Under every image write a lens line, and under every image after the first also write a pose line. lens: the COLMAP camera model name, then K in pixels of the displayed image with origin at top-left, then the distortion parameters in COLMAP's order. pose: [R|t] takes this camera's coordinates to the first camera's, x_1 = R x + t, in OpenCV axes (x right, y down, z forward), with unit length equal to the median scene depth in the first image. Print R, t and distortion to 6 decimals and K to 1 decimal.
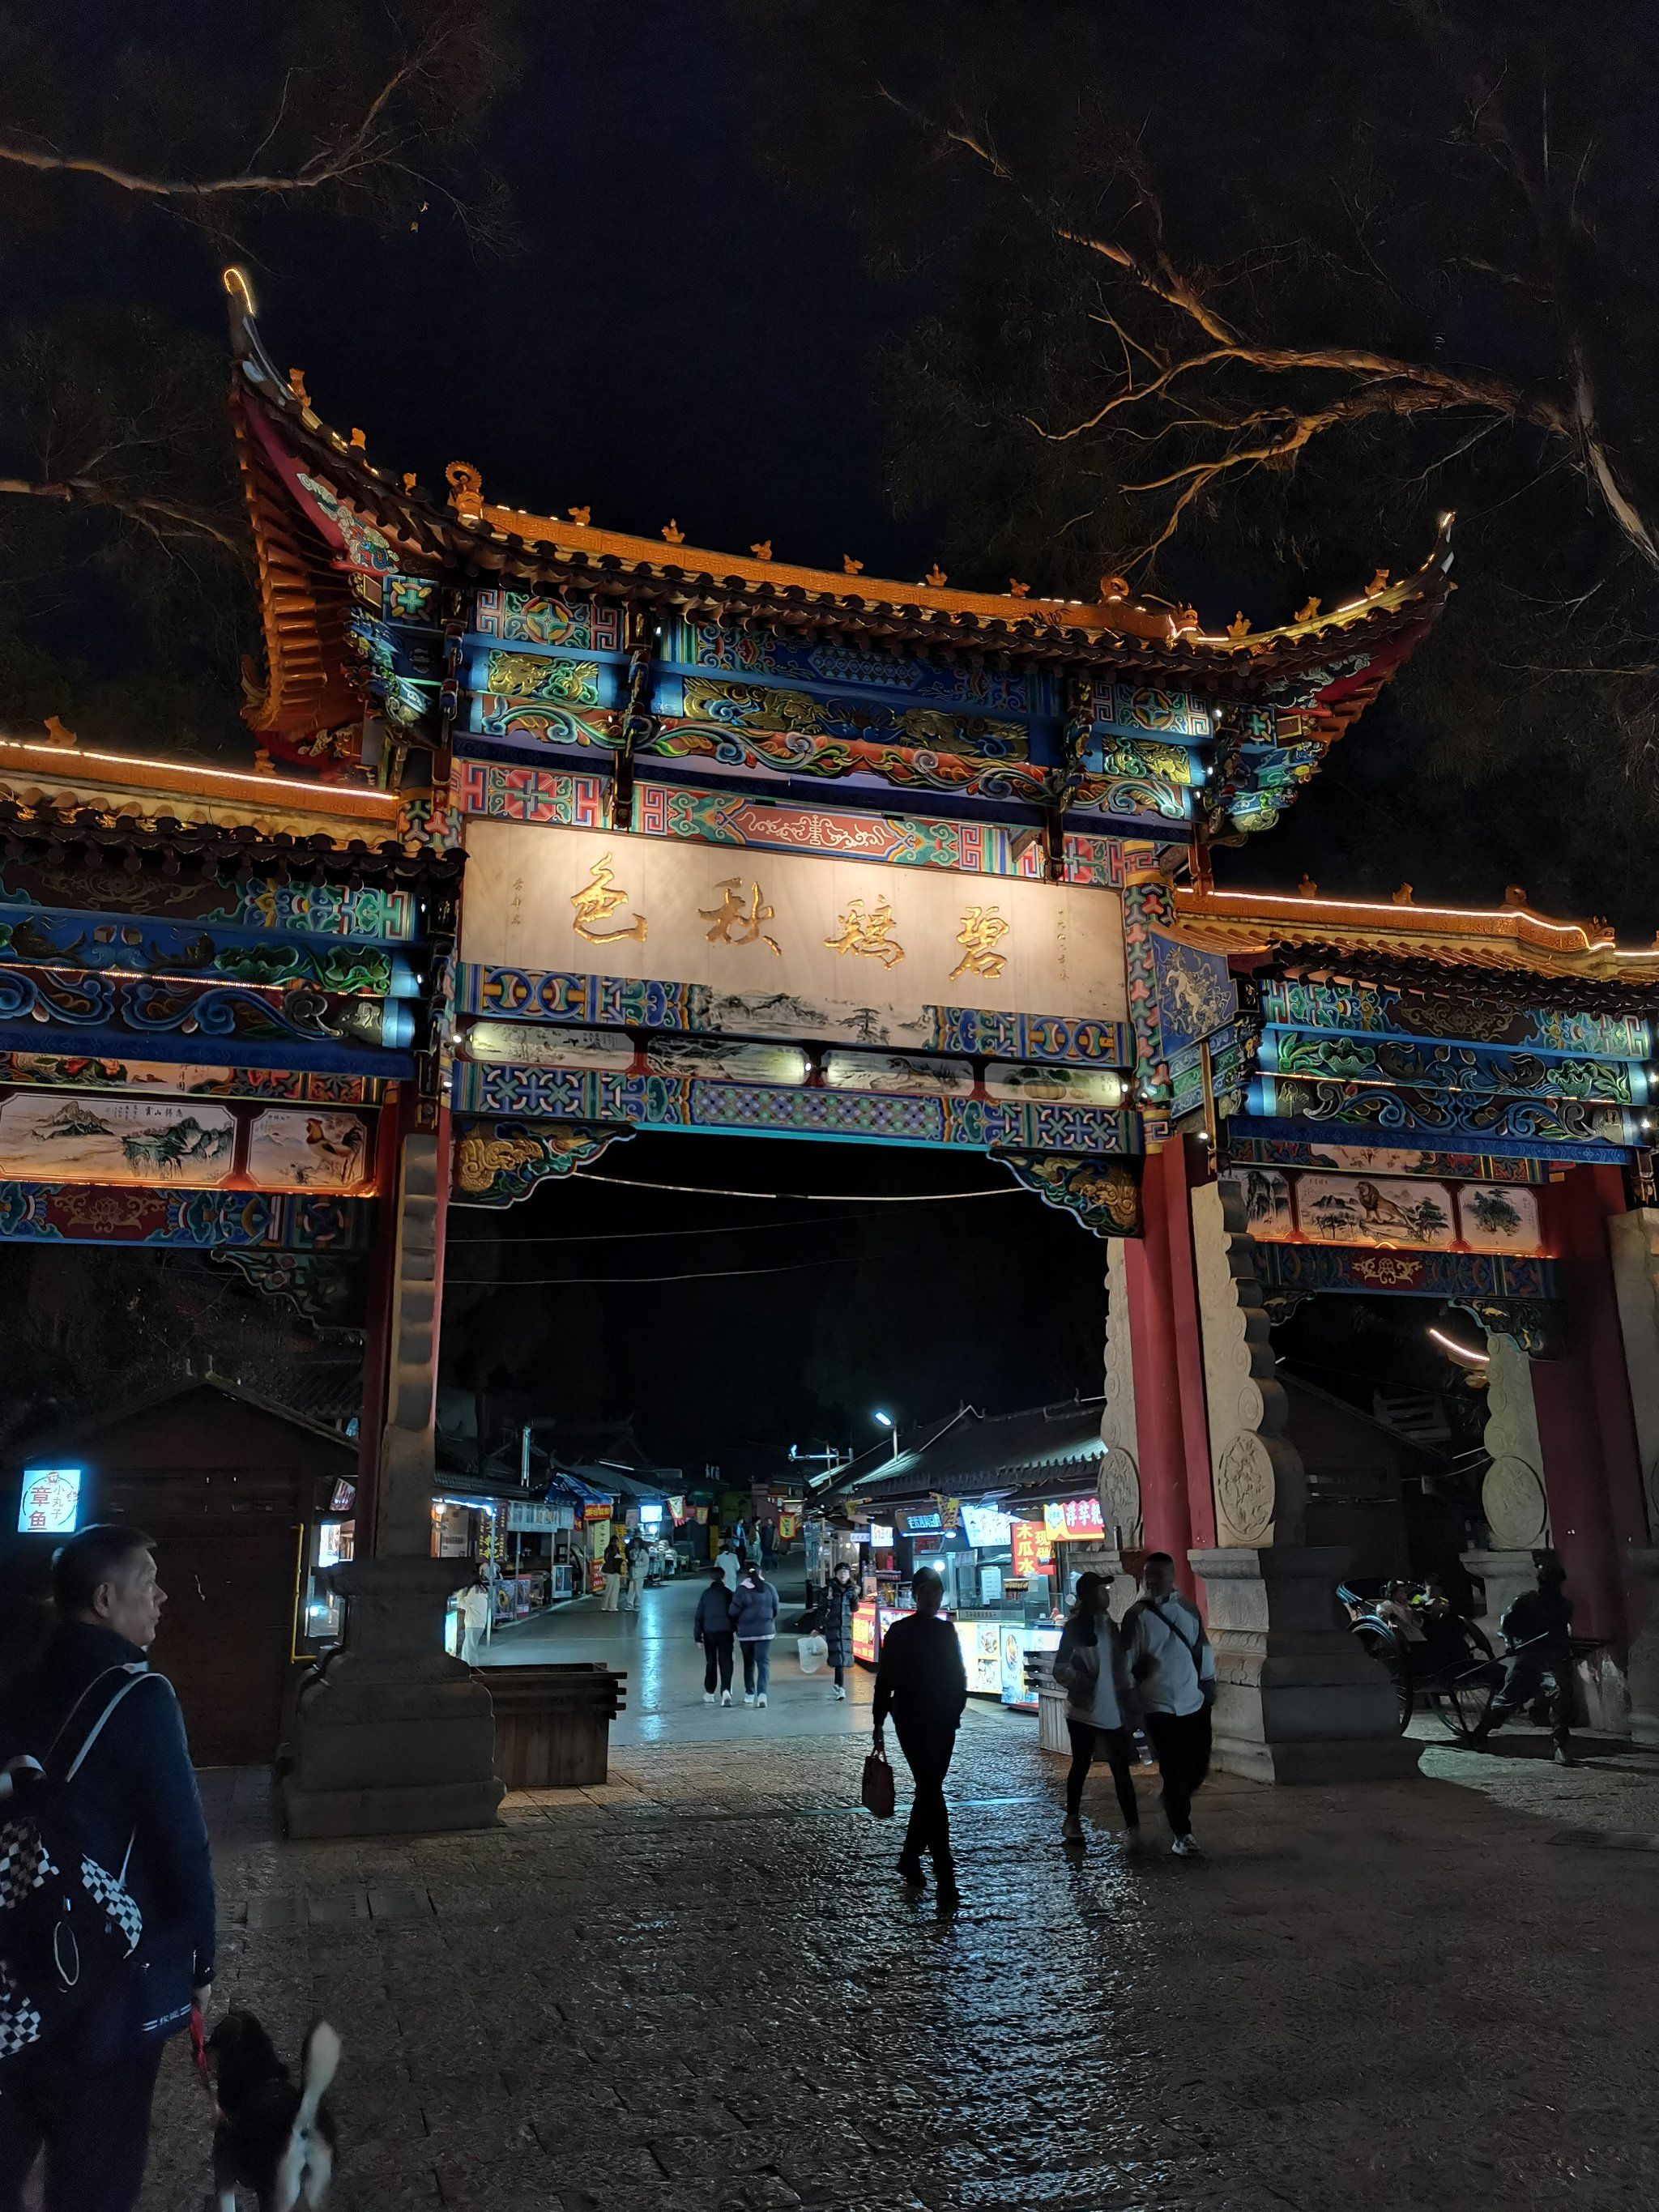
lens RADIAL K [[1712.3, 0, 826.1], [0, 1712.3, 1112.6], [0, 0, 1]] dist [0.084516, -0.001424]
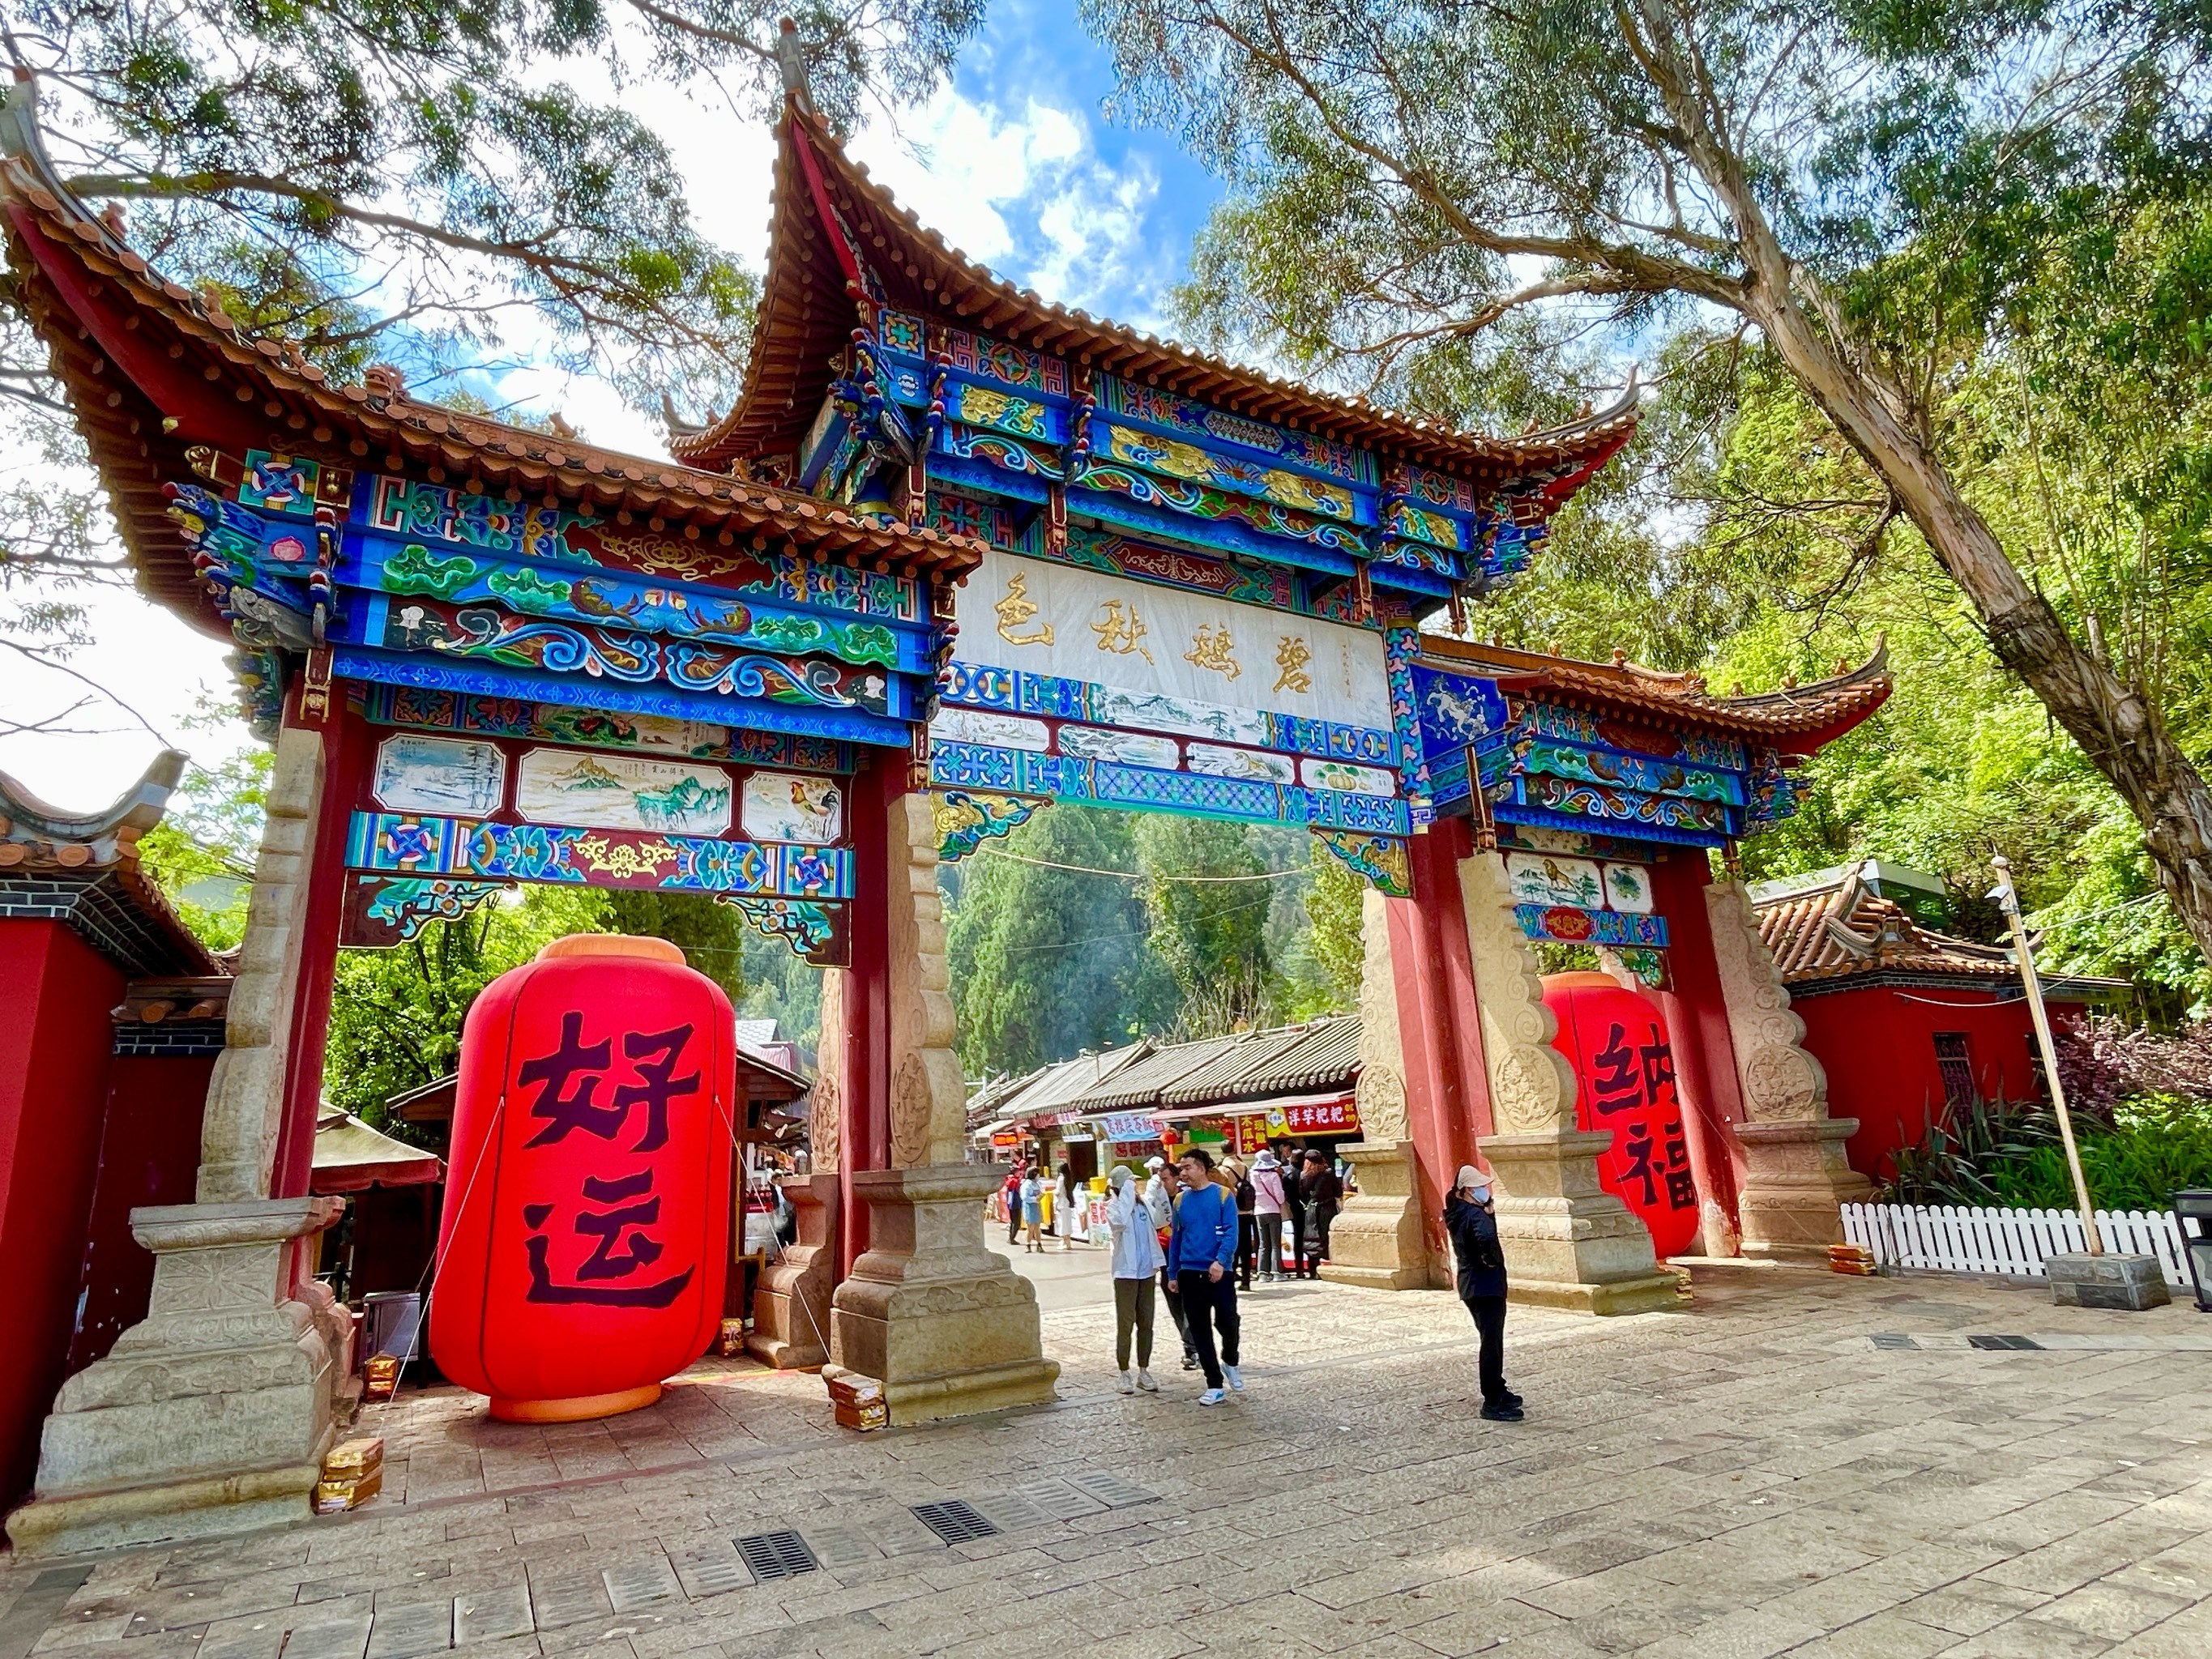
lens RADIAL K [[1206.8, 0, 1103.2], [0, 1206.8, 820.4], [0, 0, 1]] dist [0.014978, -0.001218]
pose [[0.978125, 0.020652, 0.206990, -0.243481], [-0.017110, 0.999675, -0.018888, 0.037172], [-0.207313, 0.014933, 0.978161, 0.172466]]
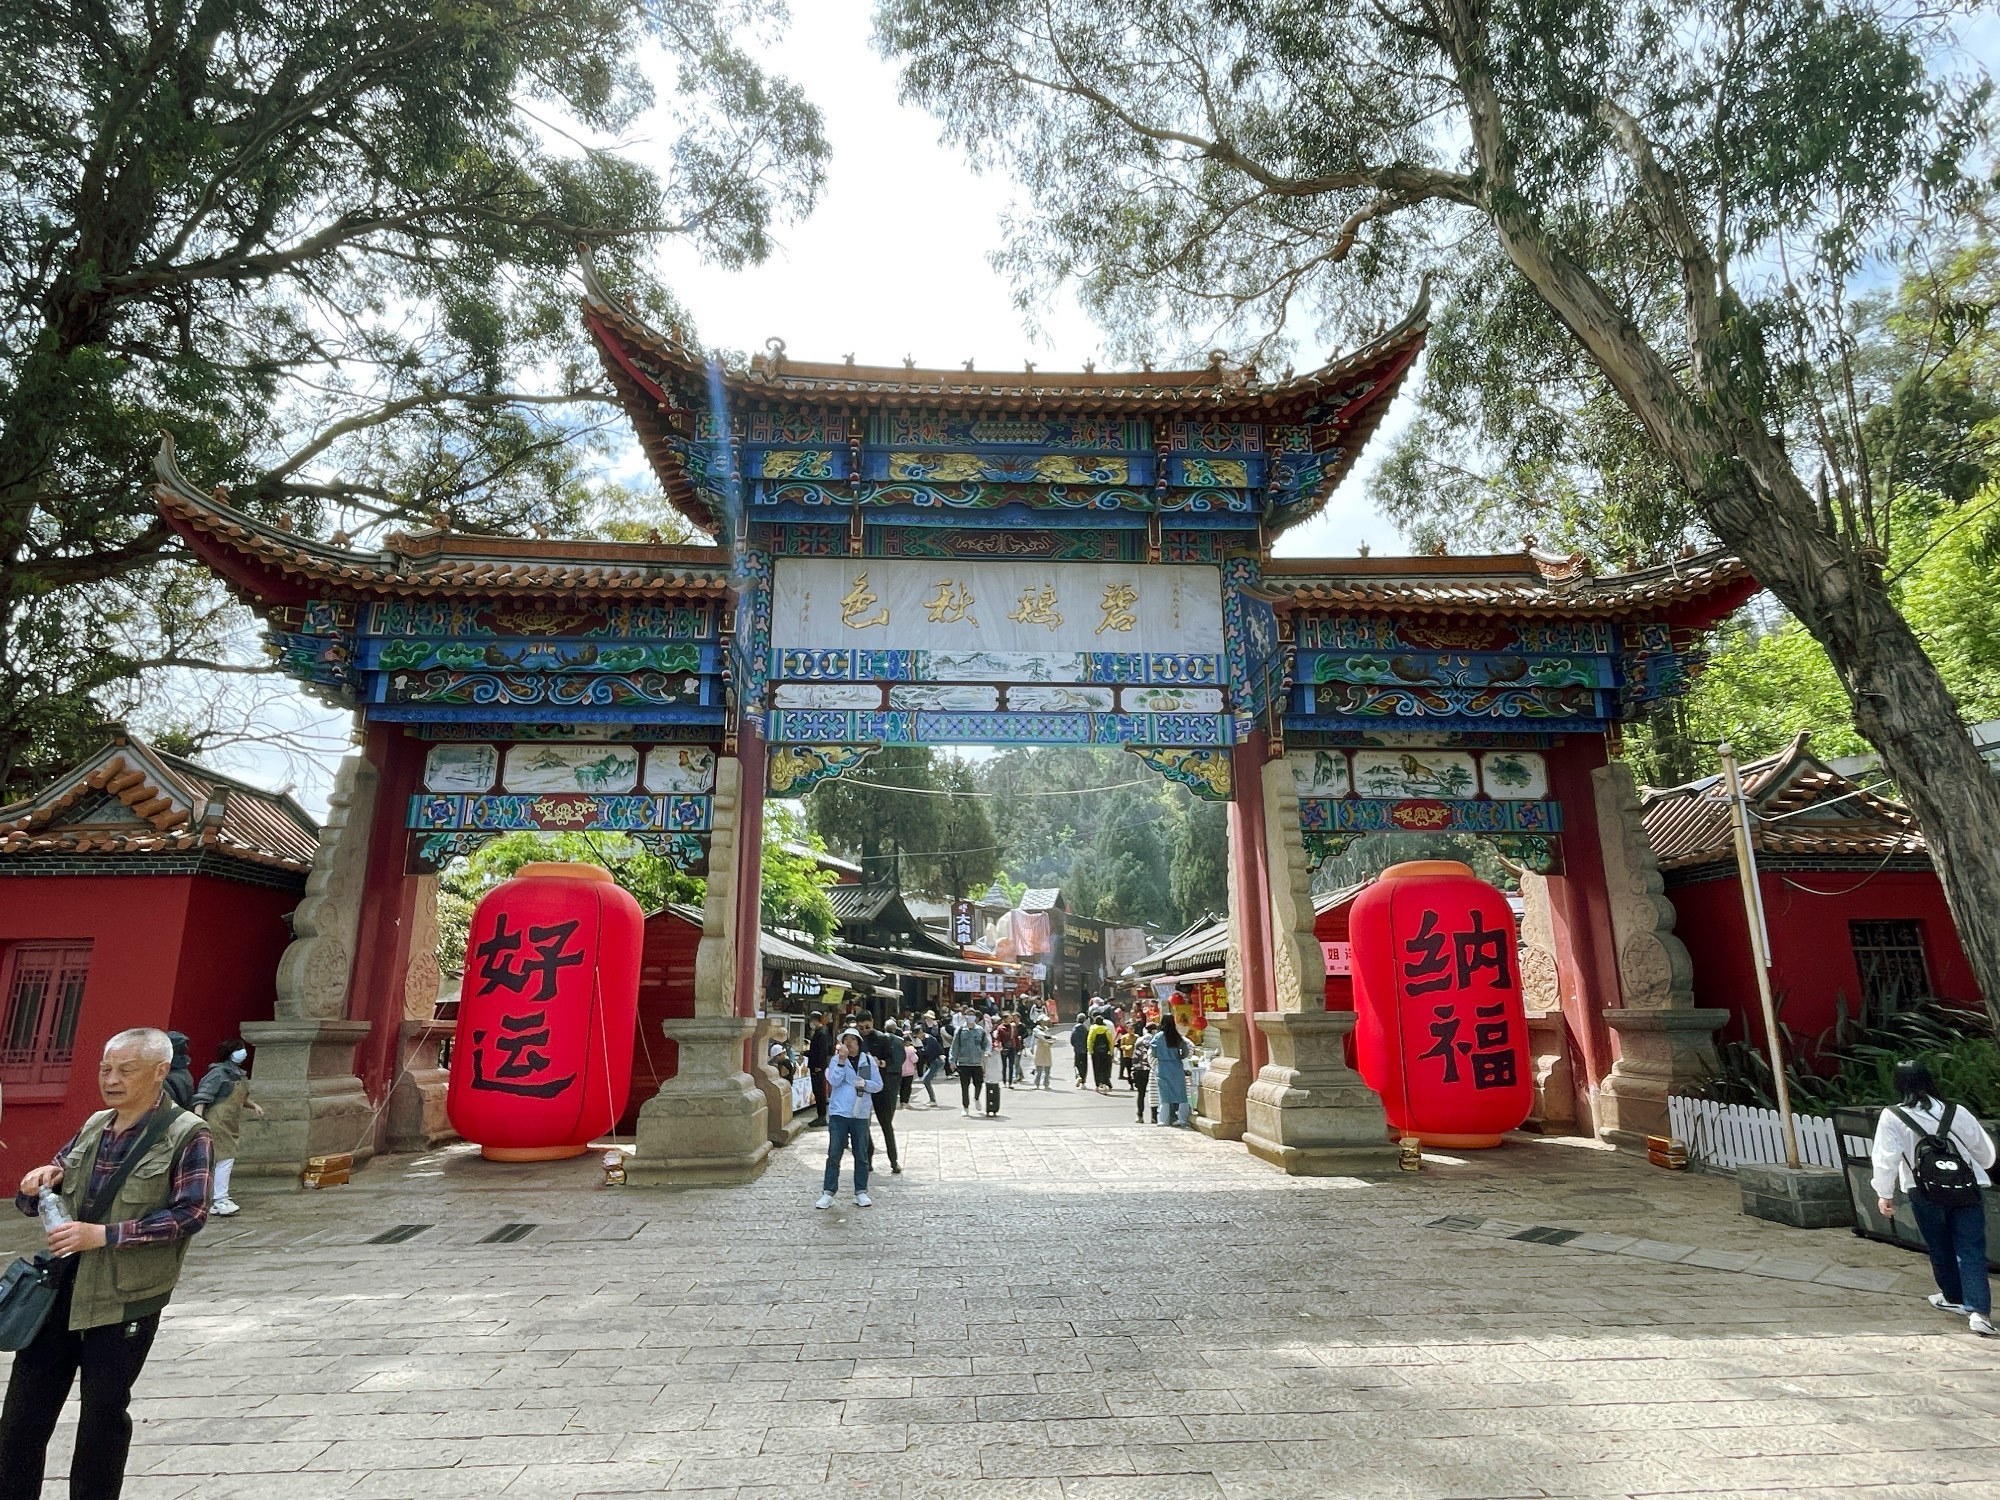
lens RADIAL K [[1061.0, 0, 994.2], [0, 1061.0, 751.5], [0, 0, 1]] dist [0.015401, -0.000777]
pose [[0.970754, -0.051319, -0.234529, 0.209124], [0.057167, 0.998199, 0.018200, 0.002710], [0.233172, -0.031075, 0.971939, 0.081390]]
